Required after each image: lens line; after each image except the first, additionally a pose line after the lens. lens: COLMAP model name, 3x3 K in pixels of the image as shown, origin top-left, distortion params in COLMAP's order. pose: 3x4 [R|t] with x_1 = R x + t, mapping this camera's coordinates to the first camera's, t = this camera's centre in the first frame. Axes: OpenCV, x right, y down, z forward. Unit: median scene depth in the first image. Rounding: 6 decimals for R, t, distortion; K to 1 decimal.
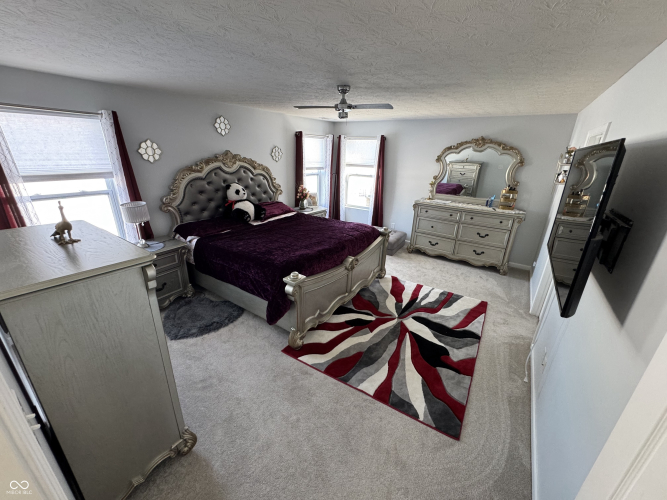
lens RADIAL K [[267.0, 0, 333.5], [0, 267.0, 250.0], [0, 0, 1]] dist [-0.002706, -0.000335]
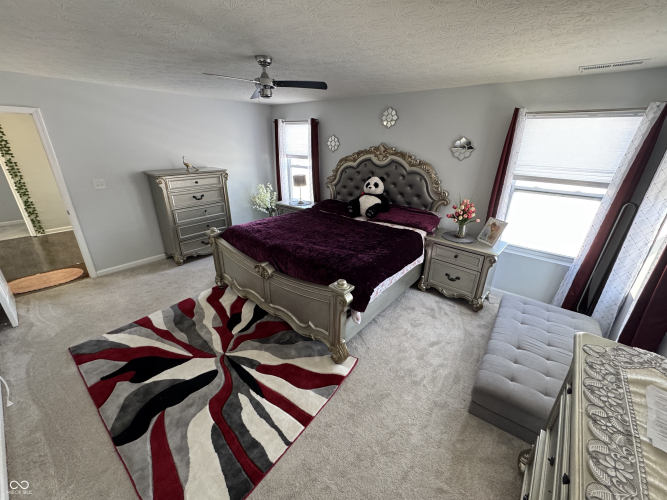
lens RADIAL K [[267.0, 0, 333.5], [0, 267.0, 250.0], [0, 0, 1]] dist [-0.002706, -0.000335]
pose [[-0.087542, 0.353787, -0.931220, 0.732227], [-0.362618, 0.859357, 0.360574, -0.354247], [0.927817, 0.369243, 0.053060, 1.012538]]
